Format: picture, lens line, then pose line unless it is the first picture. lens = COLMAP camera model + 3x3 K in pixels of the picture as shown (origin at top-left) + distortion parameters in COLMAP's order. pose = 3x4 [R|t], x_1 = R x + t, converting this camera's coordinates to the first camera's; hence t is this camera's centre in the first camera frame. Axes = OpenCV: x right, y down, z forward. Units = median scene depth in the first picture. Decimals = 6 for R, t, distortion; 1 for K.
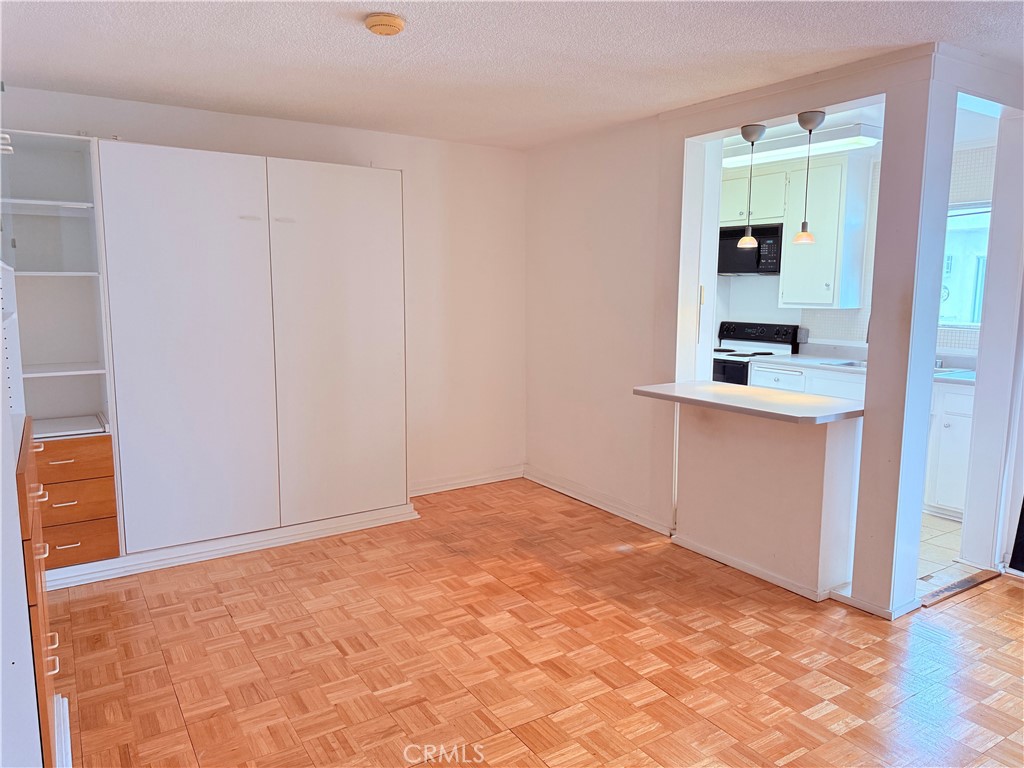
lens RADIAL K [[721.5, 0, 511.7], [0, 721.5, 384.4], [0, 0, 1]] dist [0.031282, -0.034648]
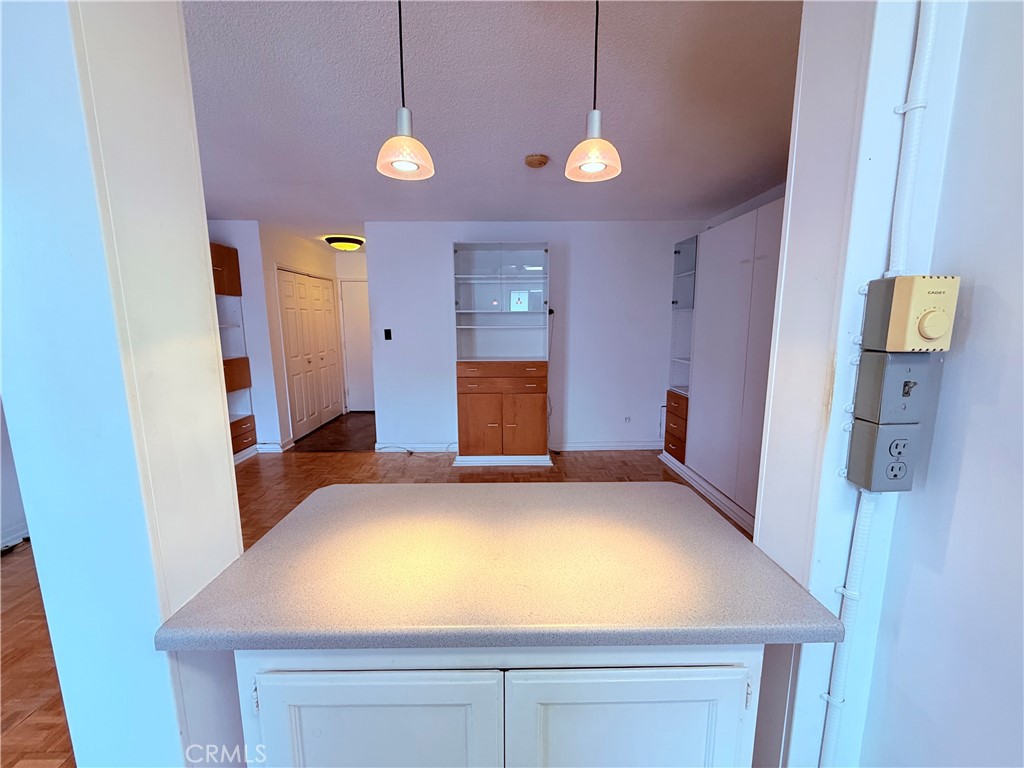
lens RADIAL K [[409.3, 0, 510.4], [0, 409.3, 386.0], [0, 0, 1]] dist [0.001409, 0.000521]
pose [[-0.531360, 0.129999, -0.837112, 0.590701], [-0.108438, 0.969589, 0.219404, -0.148880], [0.840177, 0.207357, -0.501104, 1.230930]]
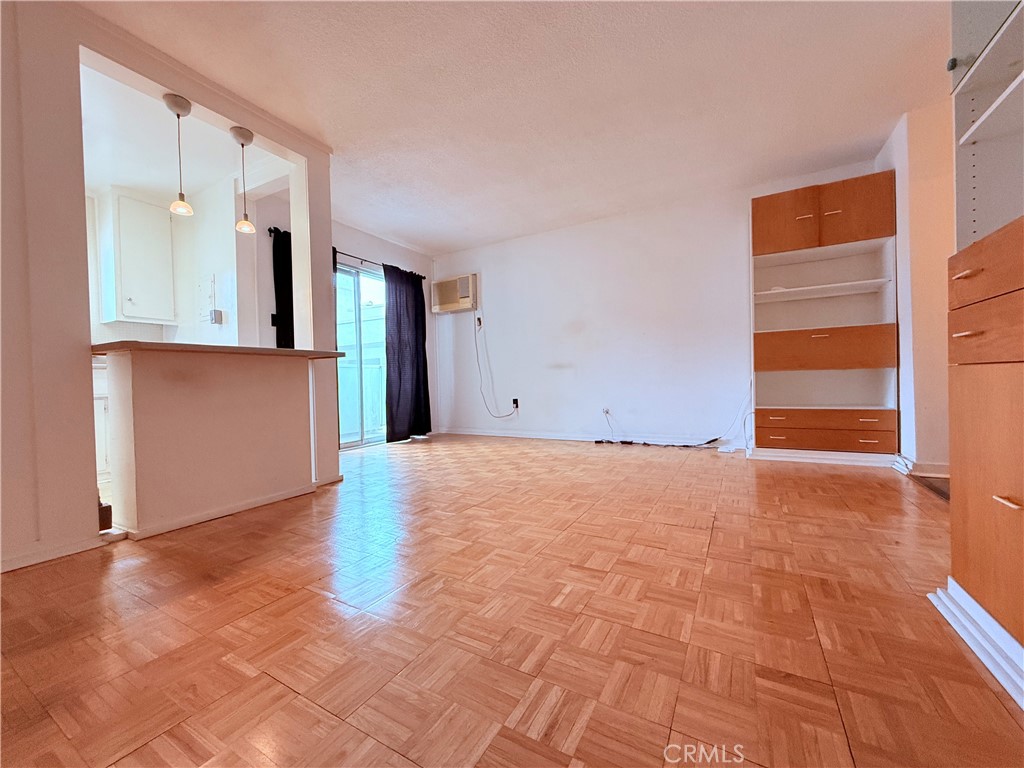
lens RADIAL K [[409.3, 0, 510.8], [0, 409.3, 383.0], [0, 0, 1]] dist [0.001409, 0.000521]
pose [[-0.464084, 0.000574, 0.885791, -0.472704], [0.138064, 0.987825, 0.071695, 0.087984], [-0.874965, 0.155568, -0.458513, 1.015269]]
